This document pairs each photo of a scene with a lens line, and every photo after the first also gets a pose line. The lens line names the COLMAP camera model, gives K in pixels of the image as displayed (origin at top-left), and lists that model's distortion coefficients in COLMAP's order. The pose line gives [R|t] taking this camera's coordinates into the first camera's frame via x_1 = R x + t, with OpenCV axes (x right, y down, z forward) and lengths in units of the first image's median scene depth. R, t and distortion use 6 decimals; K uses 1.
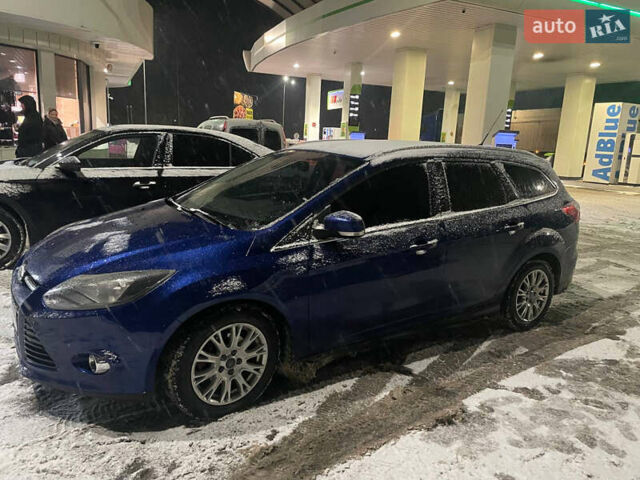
lens RADIAL K [[463.9, 0, 320.0], [0, 463.9, 240.0], [0, 0, 1]] dist [0.080334, -0.100883]
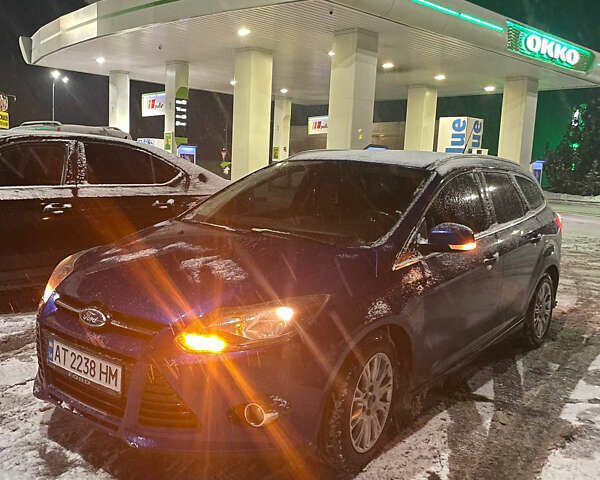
lens RADIAL K [[573.9, 0, 300.0], [0, 573.9, 240.0], [0, 0, 1]] dist [0.055377, -0.011389]
pose [[0.953659, -0.041890, 0.297960, -0.155837], [0.061145, 0.996580, -0.055593, 0.004562], [-0.294612, 0.071235, 0.952958, 0.000378]]
